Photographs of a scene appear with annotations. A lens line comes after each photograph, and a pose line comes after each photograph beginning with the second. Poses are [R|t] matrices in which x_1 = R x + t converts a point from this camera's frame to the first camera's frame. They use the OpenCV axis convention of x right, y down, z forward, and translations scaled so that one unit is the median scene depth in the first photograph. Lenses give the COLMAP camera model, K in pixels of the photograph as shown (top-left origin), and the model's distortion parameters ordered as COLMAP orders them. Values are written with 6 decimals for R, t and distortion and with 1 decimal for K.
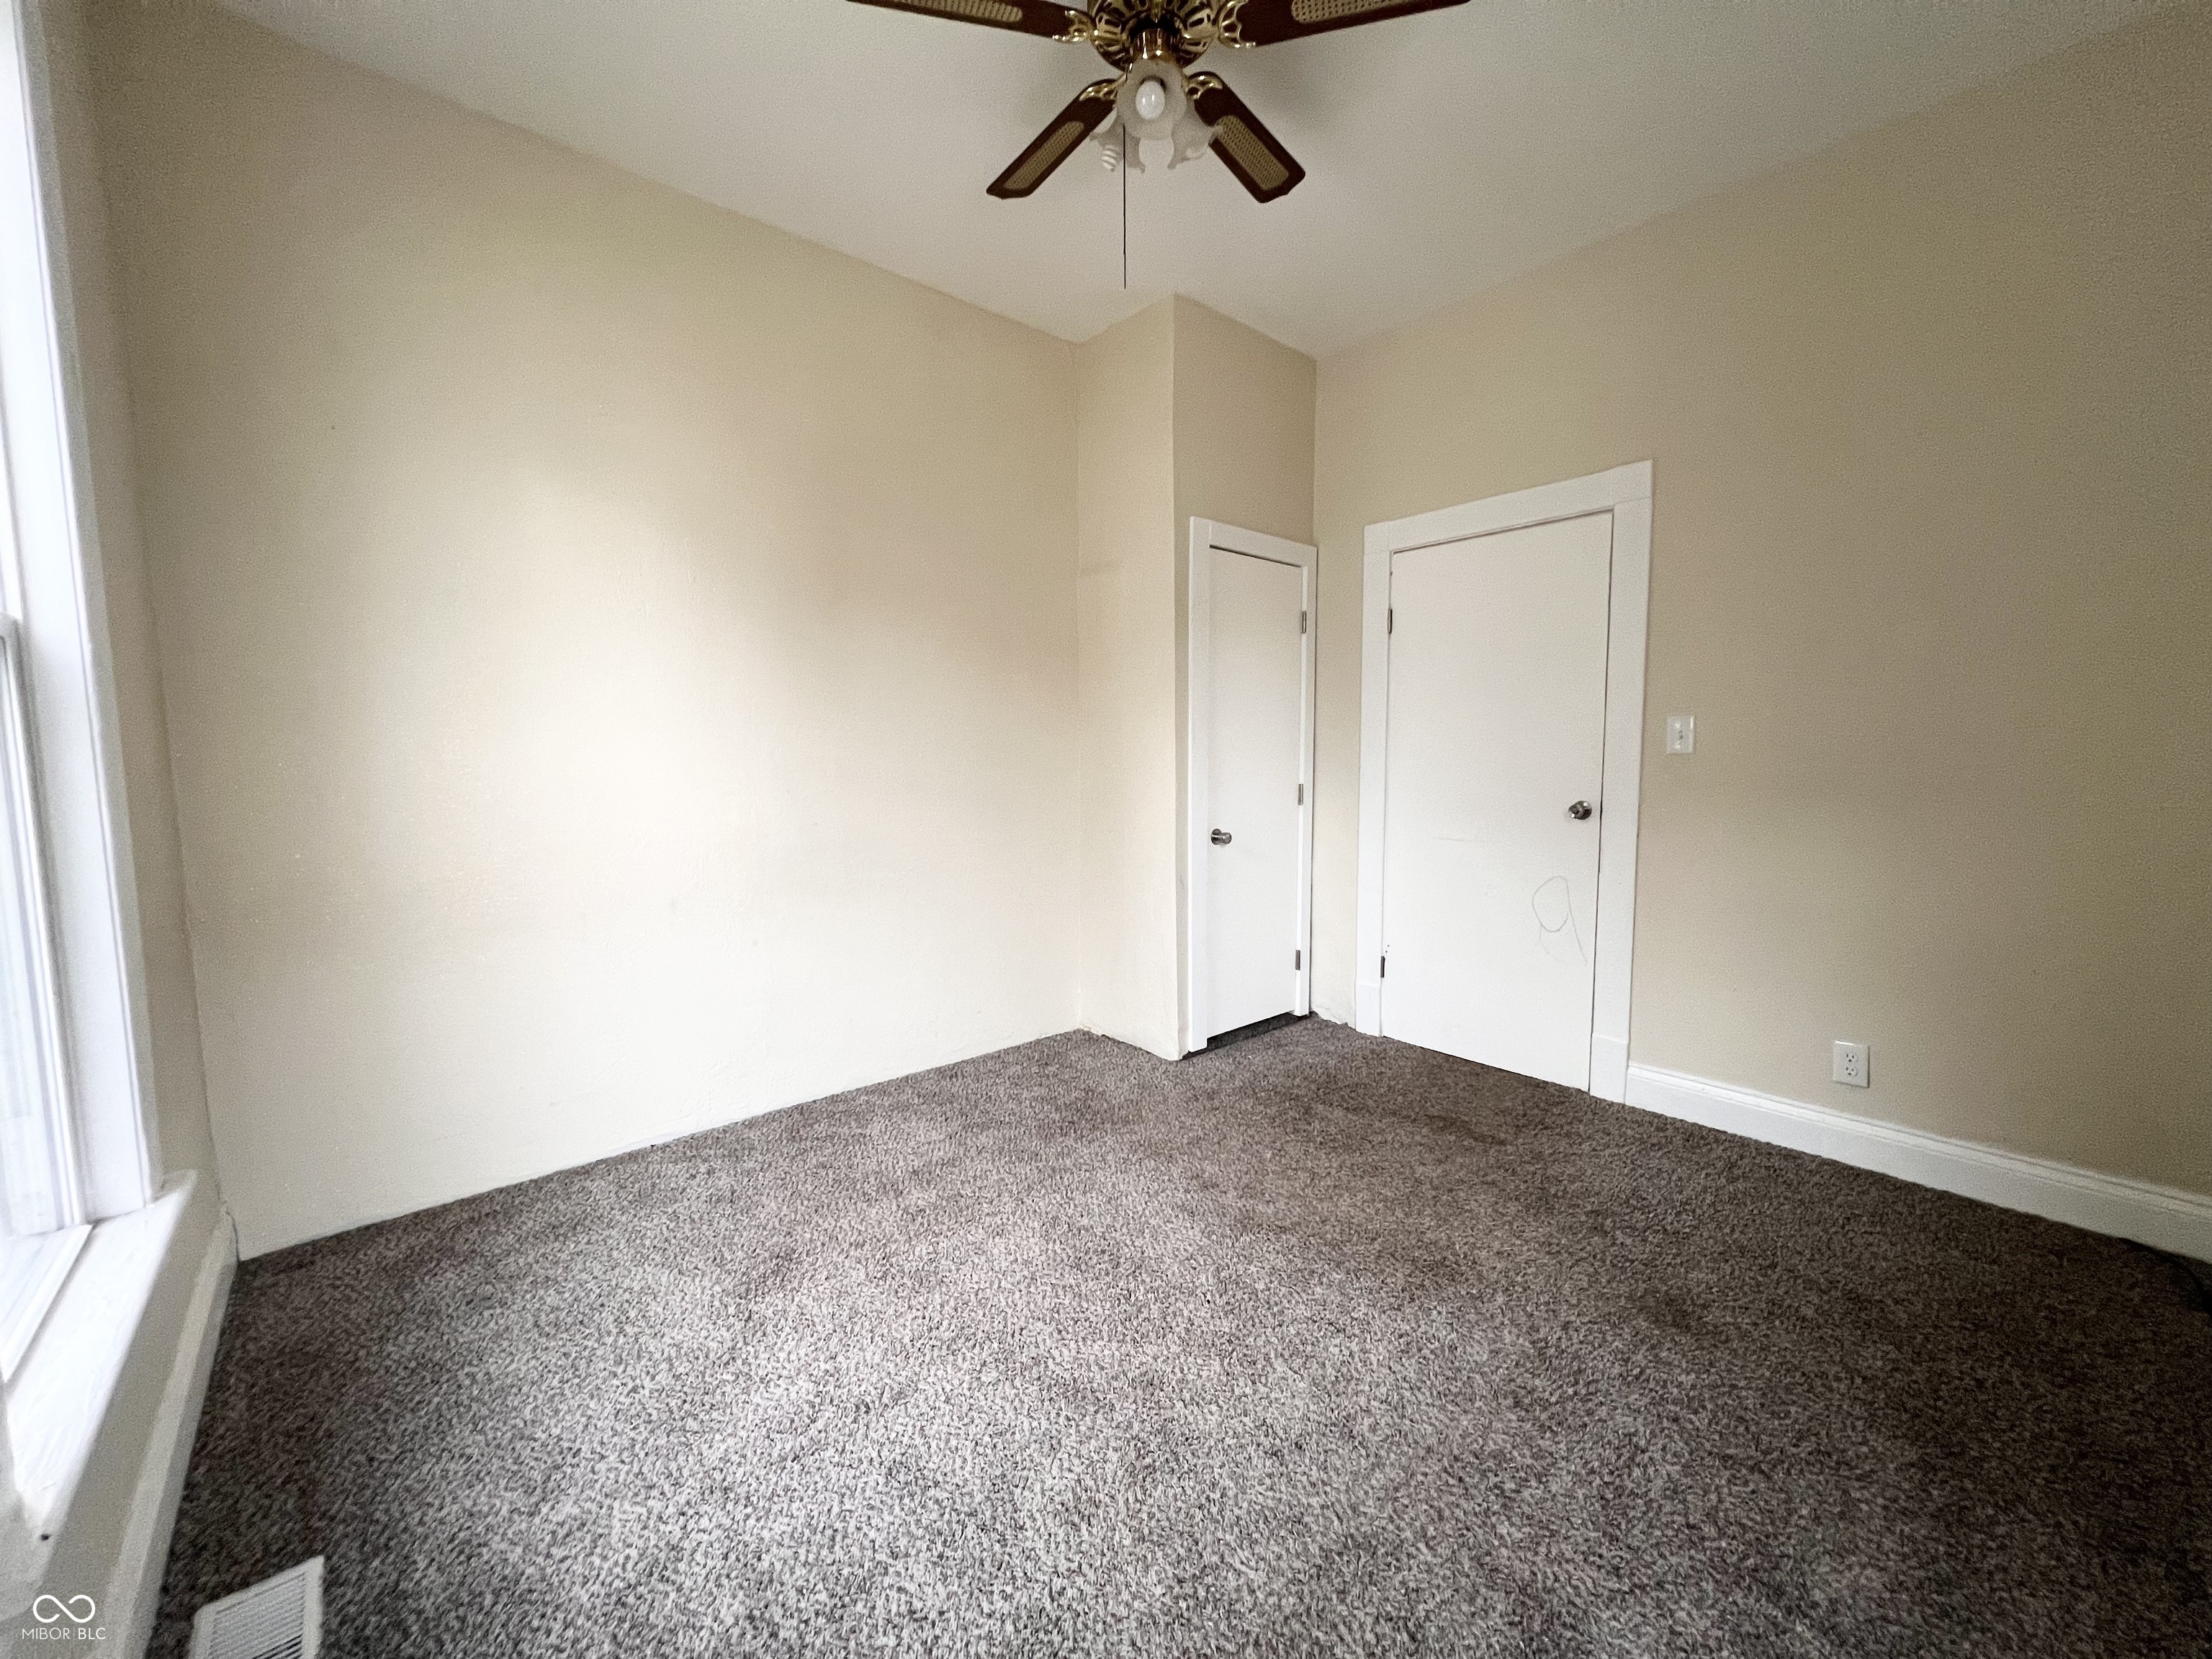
lens RADIAL K [[884.0, 0, 1106.1], [0, 884.0, 831.5], [0, 0, 1]] dist [-0.000861, 0.000584]
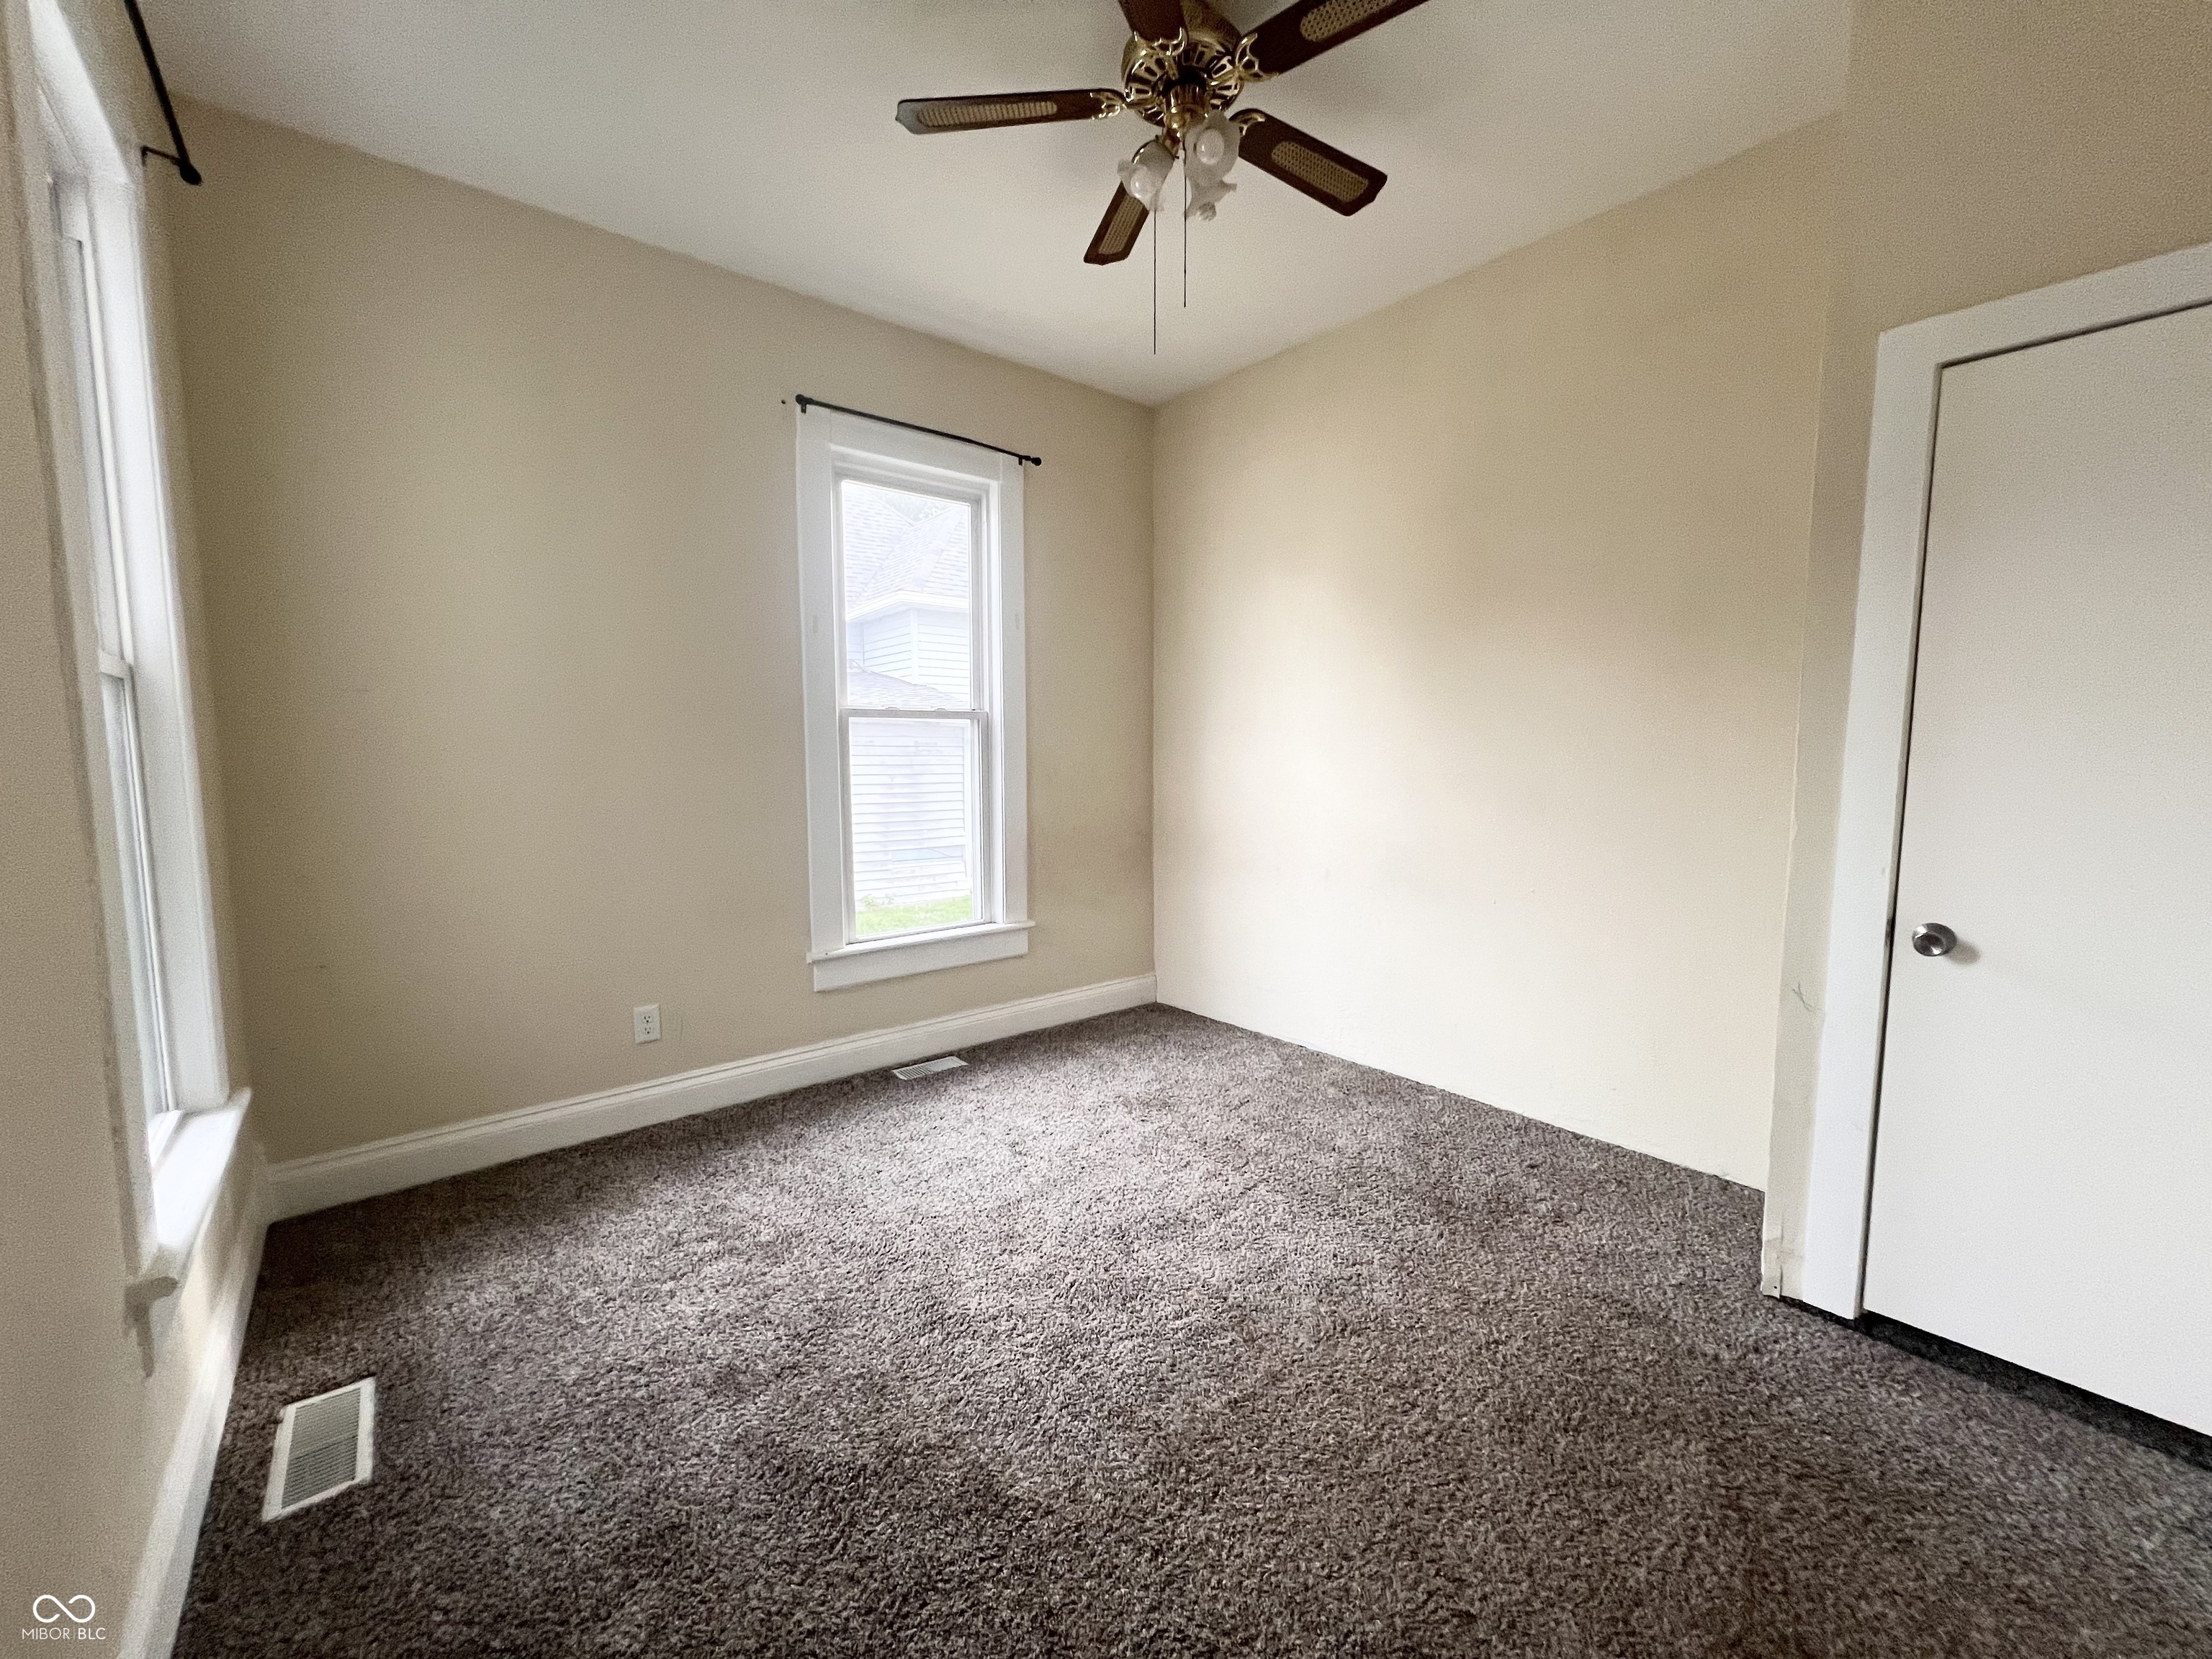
lens RADIAL K [[884.0, 0, 1110.2], [0, 884.0, 838.5], [0, 0, 1]] dist [-0.000861, 0.000584]
pose [[-0.014813, 0.107668, -0.994077, 0.813020], [-0.093915, 0.989641, 0.108587, -0.082797], [0.995470, 0.094968, -0.004548, 0.679474]]
